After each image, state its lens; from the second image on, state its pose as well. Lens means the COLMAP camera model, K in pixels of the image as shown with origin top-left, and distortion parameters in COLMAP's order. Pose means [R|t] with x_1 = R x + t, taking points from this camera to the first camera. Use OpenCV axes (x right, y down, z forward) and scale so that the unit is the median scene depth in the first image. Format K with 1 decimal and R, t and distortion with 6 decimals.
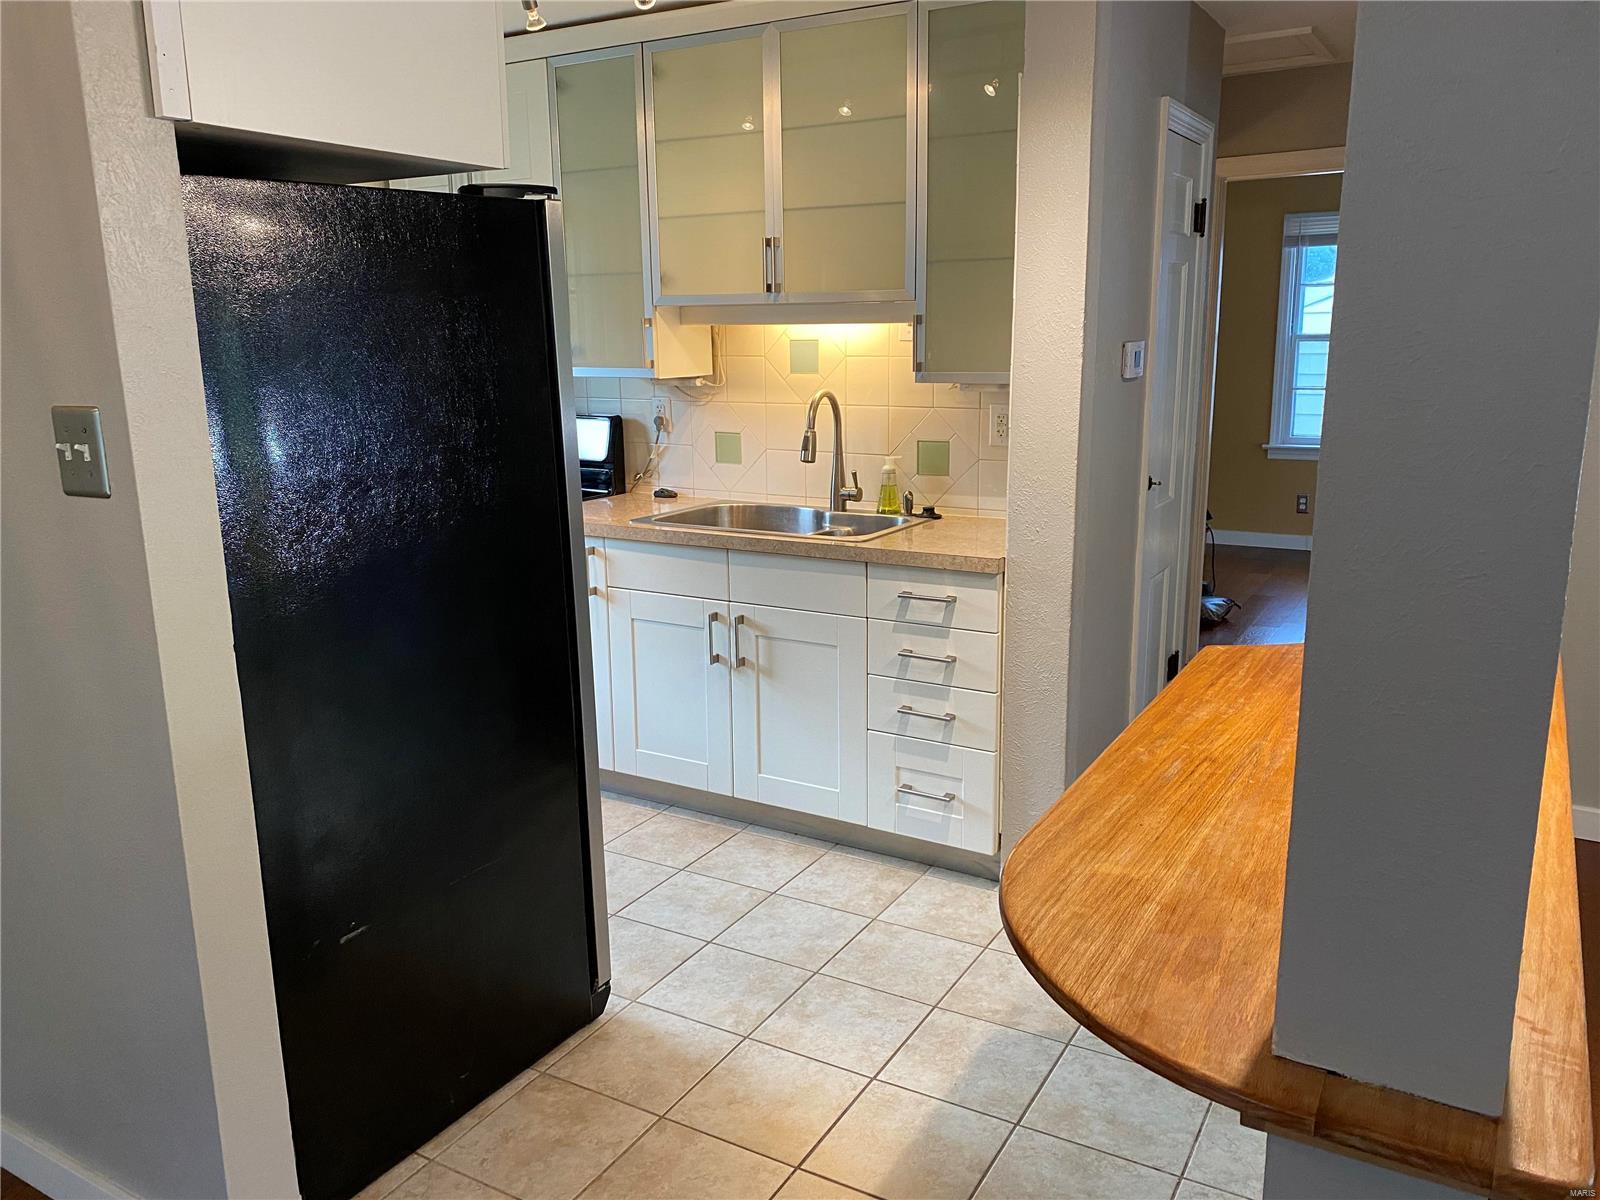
lens RADIAL K [[1218.2, 0, 800.0], [0, 1218.2, 600.0], [0, 0, 1]] dist [0.049066, -0.047252]
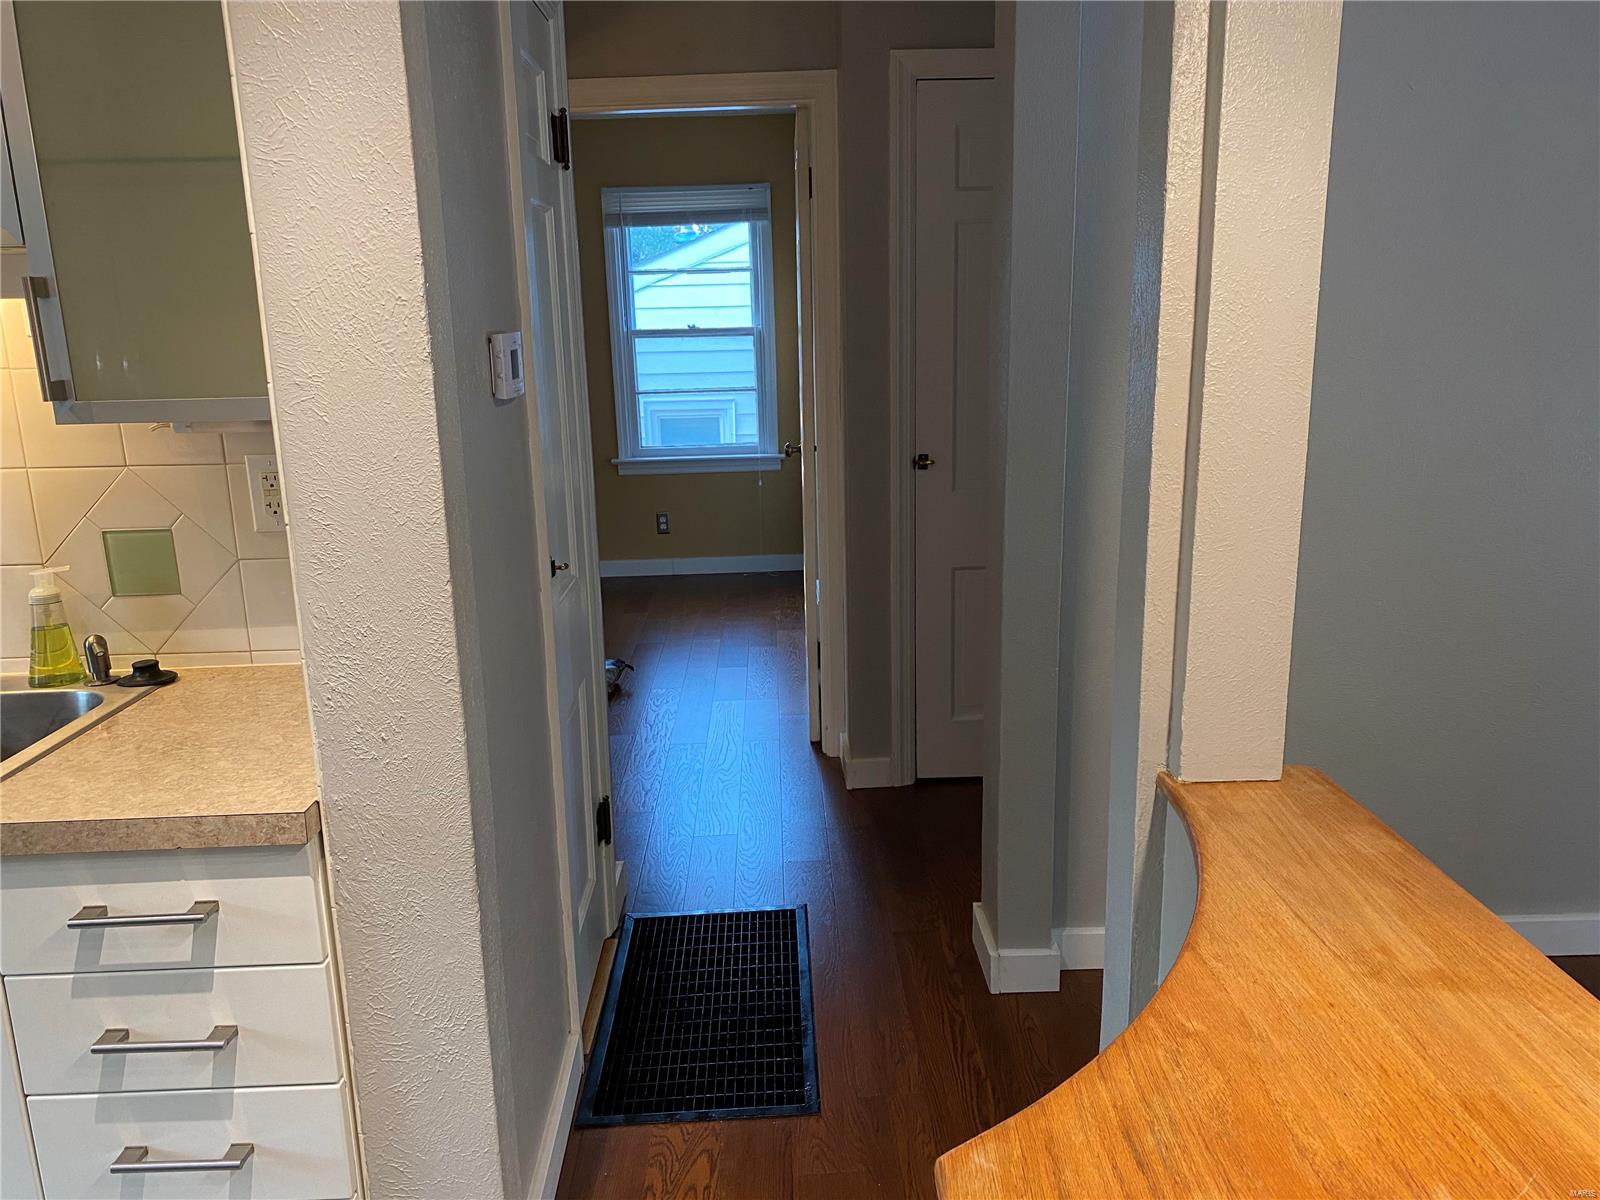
lens RADIAL K [[1232.2, 0, 797.6], [0, 1232.2, 624.8], [0, 0, 1]] dist [0.038327, -0.040742]
pose [[0.852522, -0.131459, 0.505890, 0.081871], [0.123222, 0.991124, 0.049897, -0.088394], [-0.507959, 0.019799, 0.861154, 0.437367]]
